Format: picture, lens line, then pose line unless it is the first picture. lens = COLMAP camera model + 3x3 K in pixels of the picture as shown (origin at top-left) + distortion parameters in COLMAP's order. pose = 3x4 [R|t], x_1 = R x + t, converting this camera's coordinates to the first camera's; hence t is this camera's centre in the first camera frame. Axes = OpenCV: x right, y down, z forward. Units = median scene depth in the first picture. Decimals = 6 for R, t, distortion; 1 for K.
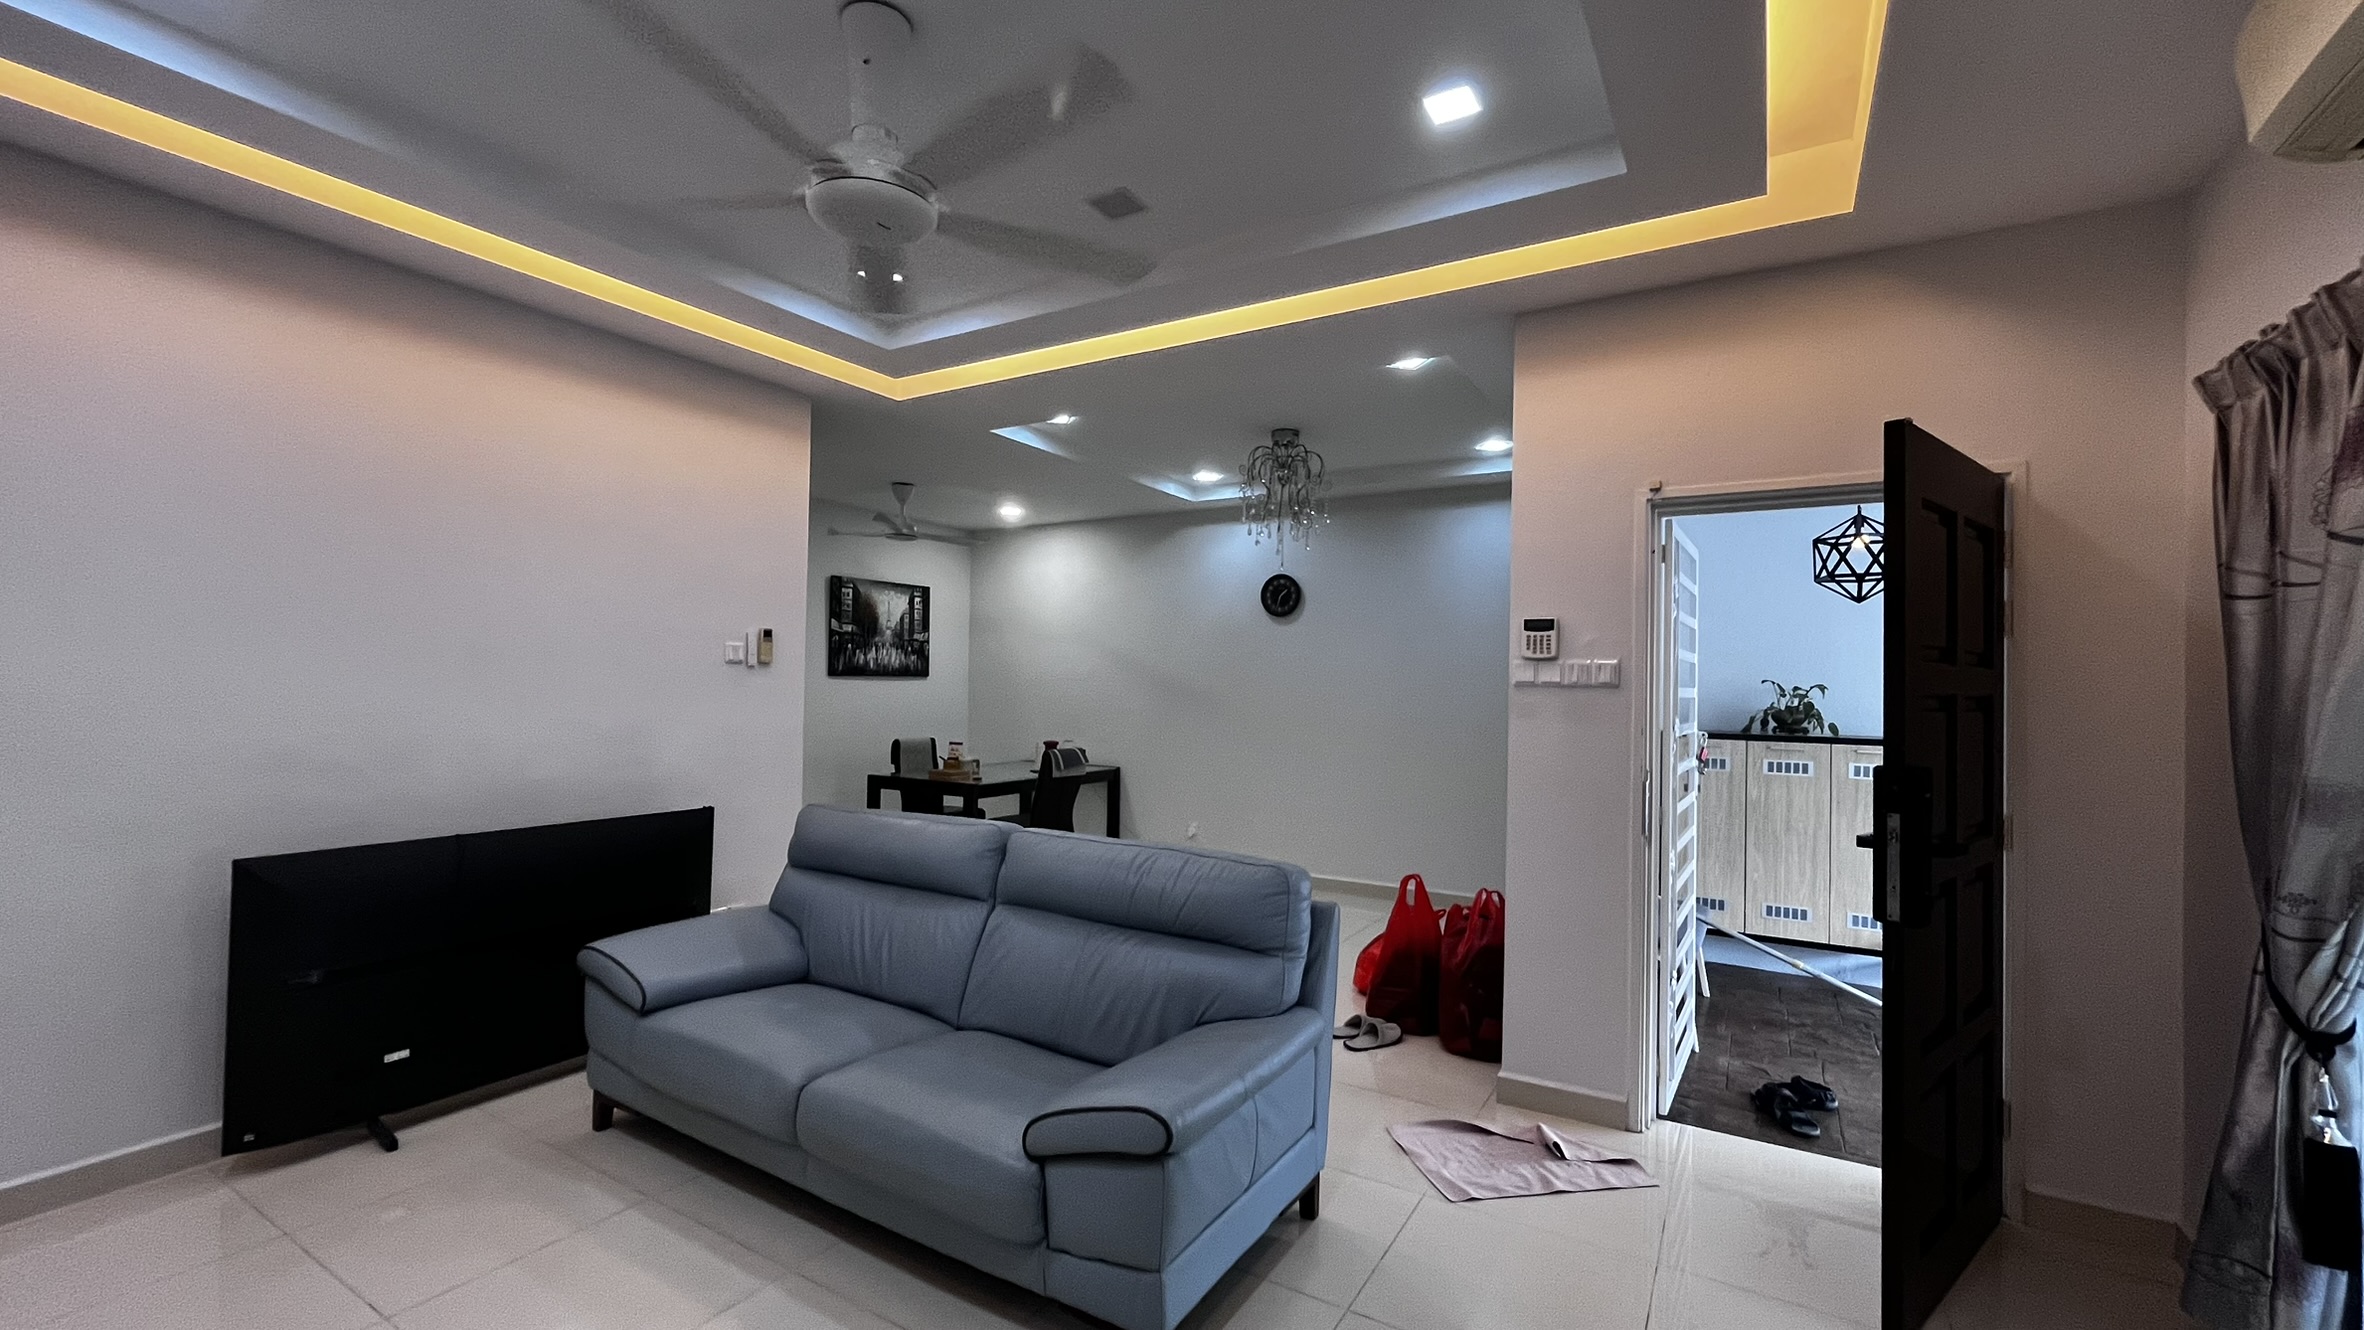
lens RADIAL K [[961.5, 0, 1179.2], [0, 961.5, 673.2], [0, 0, 1]] dist [-0.001415, -0.000033]
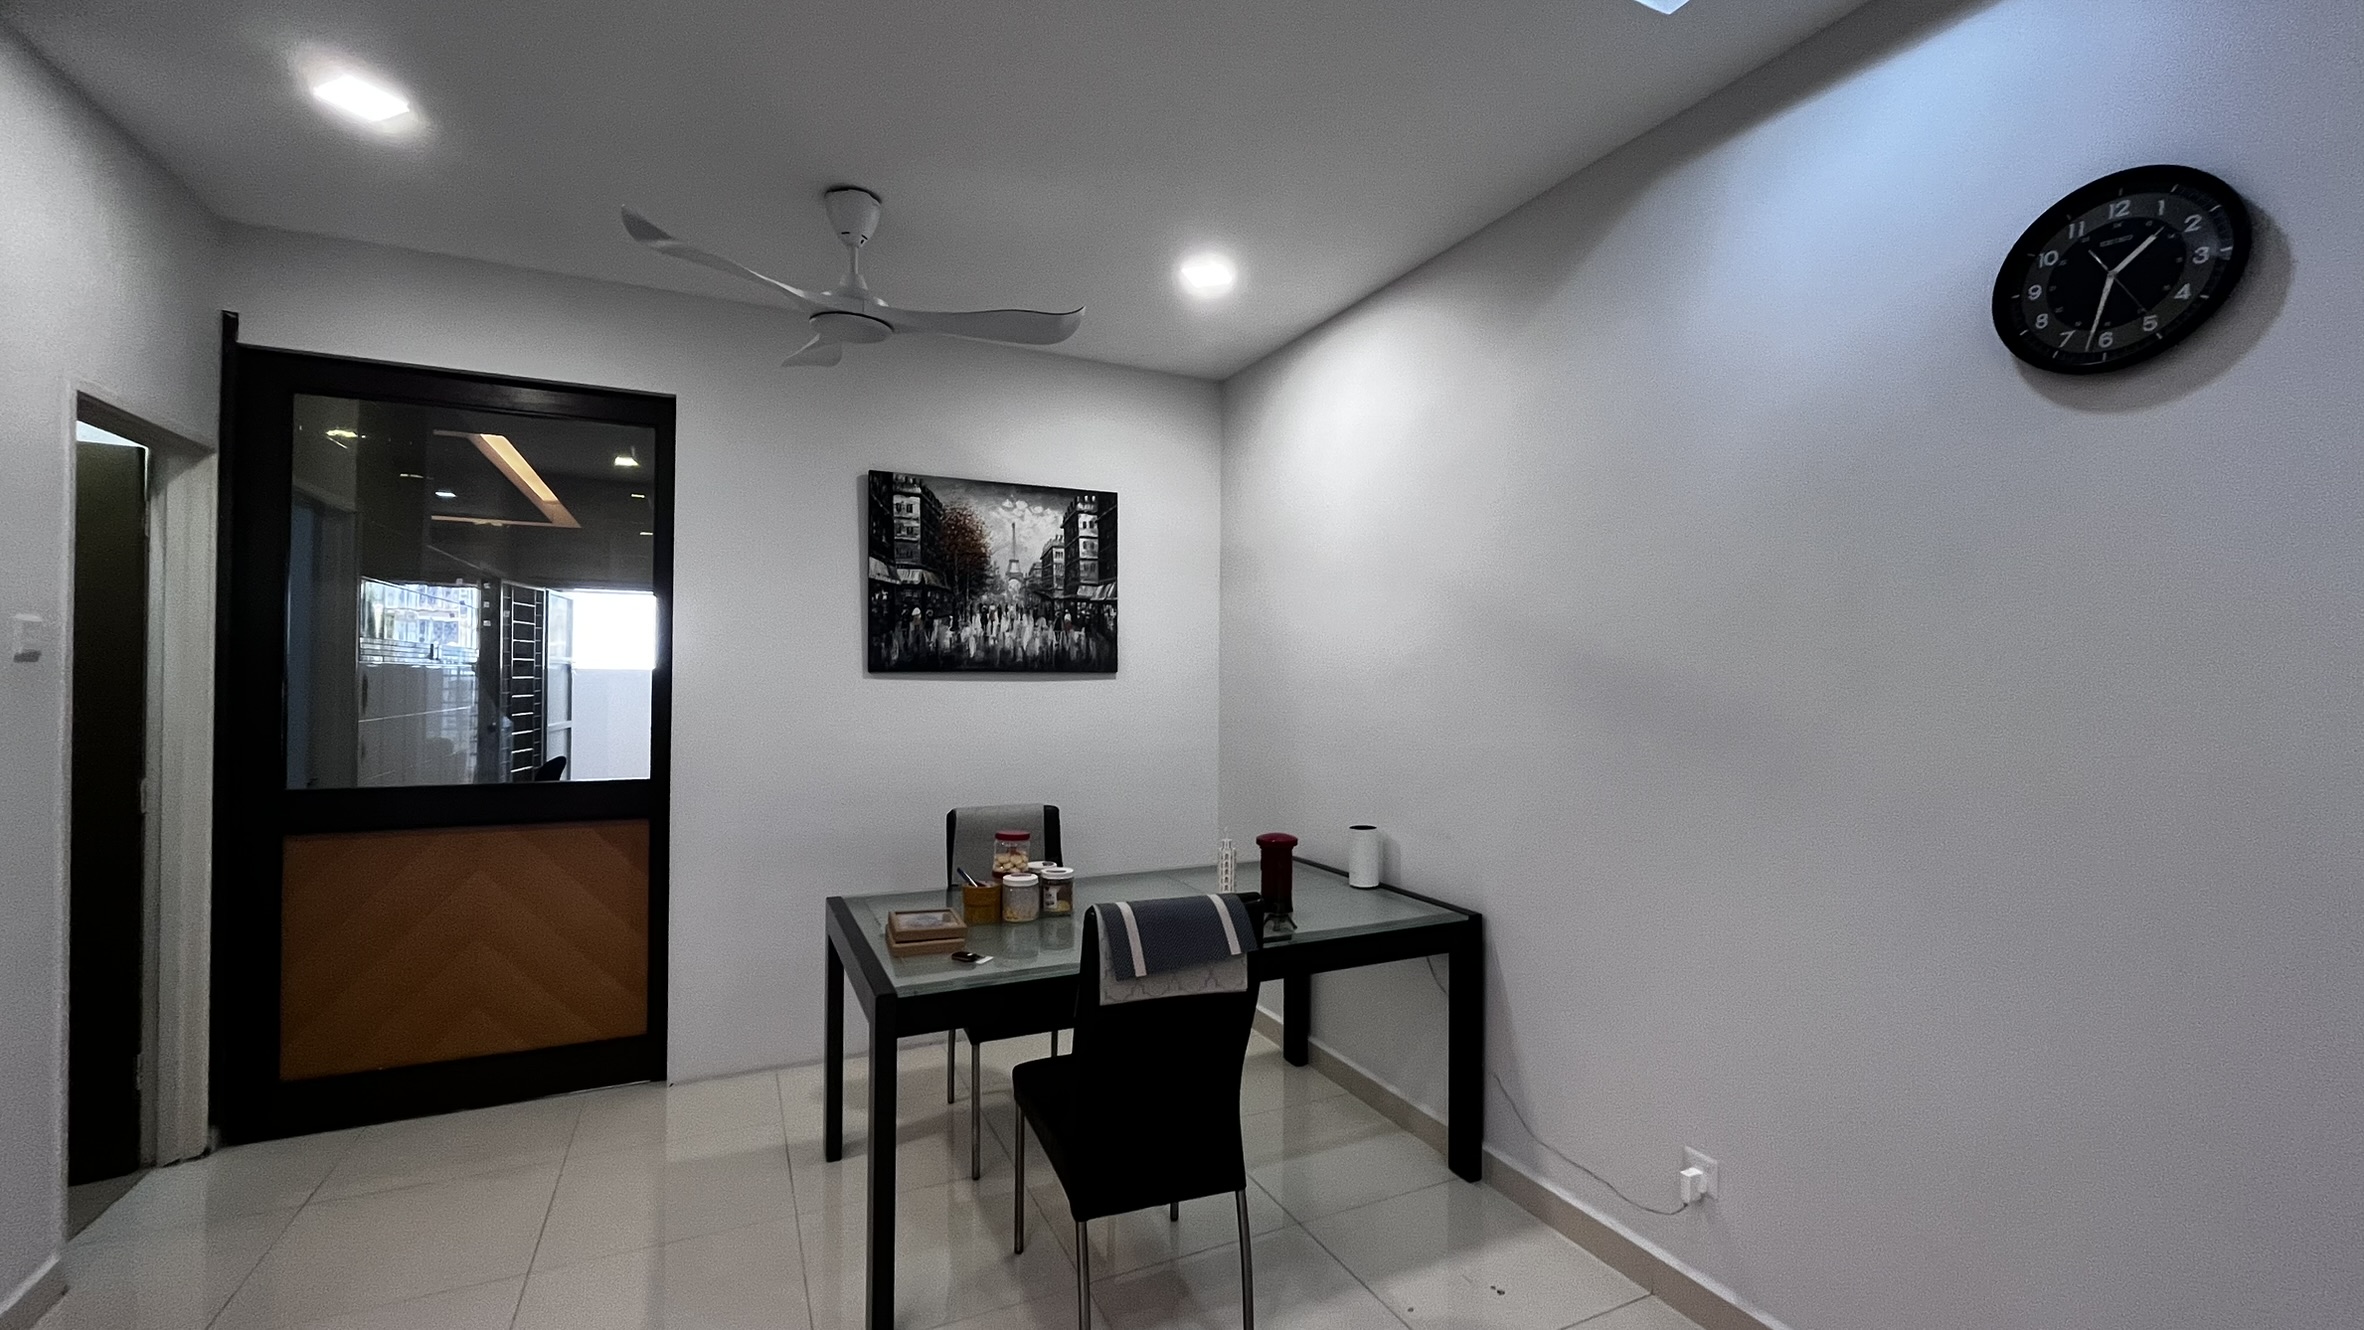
lens RADIAL K [[961.5, 0, 1177.1], [0, 961.5, 668.5], [0, 0, 1]] dist [-0.001415, -0.000033]
pose [[0.835833, -0.014804, -0.548785, 0.041664], [0.011610, 0.999889, -0.009290, 0.006823], [0.548861, 0.001393, 0.835912, 0.628956]]
